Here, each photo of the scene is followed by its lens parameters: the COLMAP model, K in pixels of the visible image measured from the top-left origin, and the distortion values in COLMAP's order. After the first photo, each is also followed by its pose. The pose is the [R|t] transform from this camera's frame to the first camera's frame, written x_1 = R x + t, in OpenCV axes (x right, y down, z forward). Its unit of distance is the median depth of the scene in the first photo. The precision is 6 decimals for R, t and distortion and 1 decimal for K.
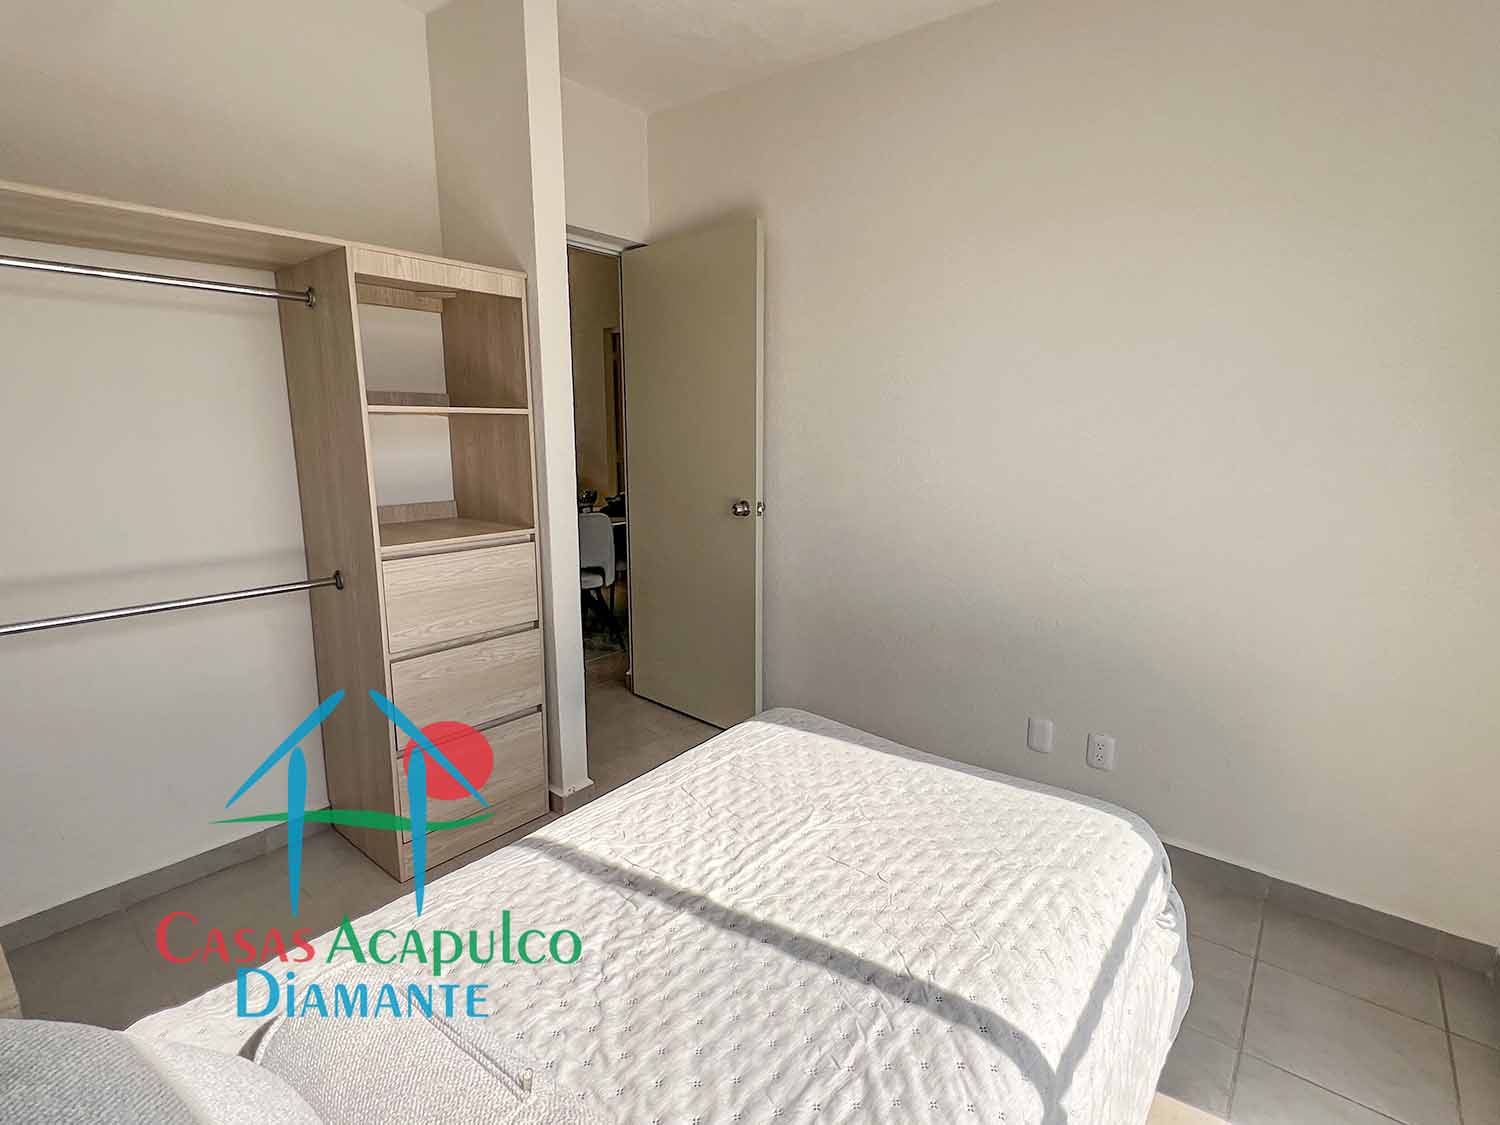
lens RADIAL K [[737.6, 0, 750.0], [0, 737.6, 562.5], [0, 0, 1]] dist [-0.000735, -0.000163]
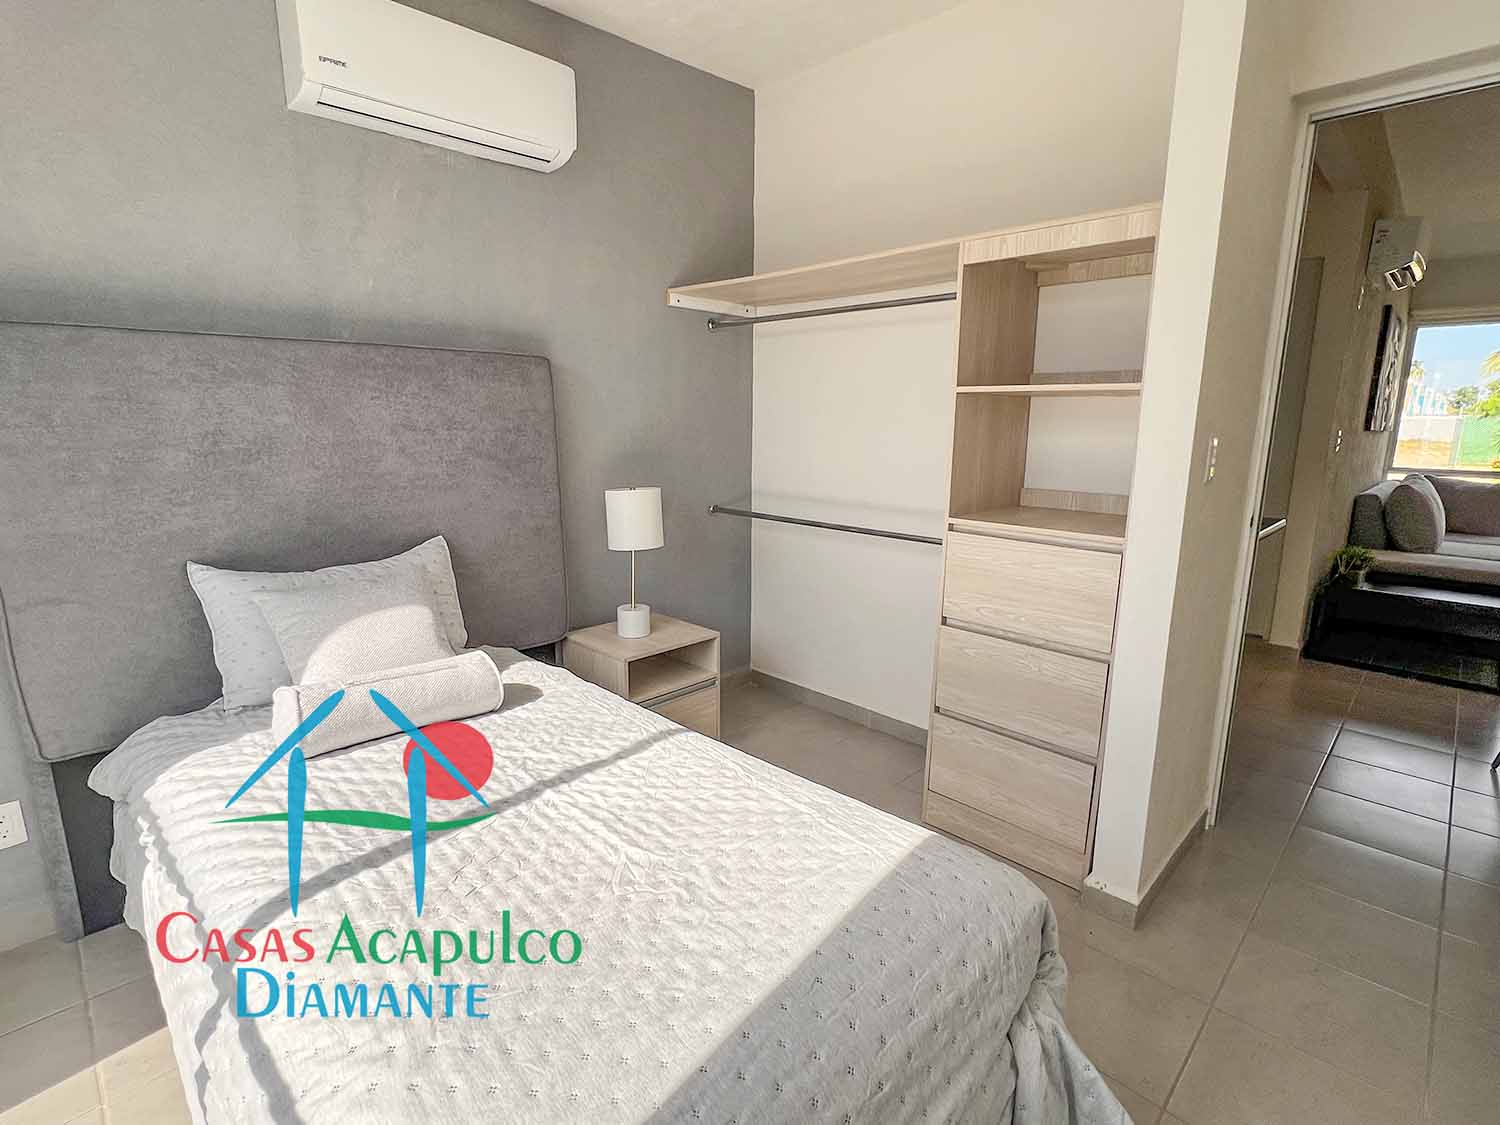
lens RADIAL K [[737.6, 0, 750.0], [0, 737.6, 562.5], [0, 0, 1]] dist [-0.000735, -0.000163]
pose [[-0.101012, 0.192559, -0.976073, 0.556566], [-0.192757, 0.958712, 0.209082, -0.118078], [0.976034, 0.209264, -0.059724, 0.729403]]
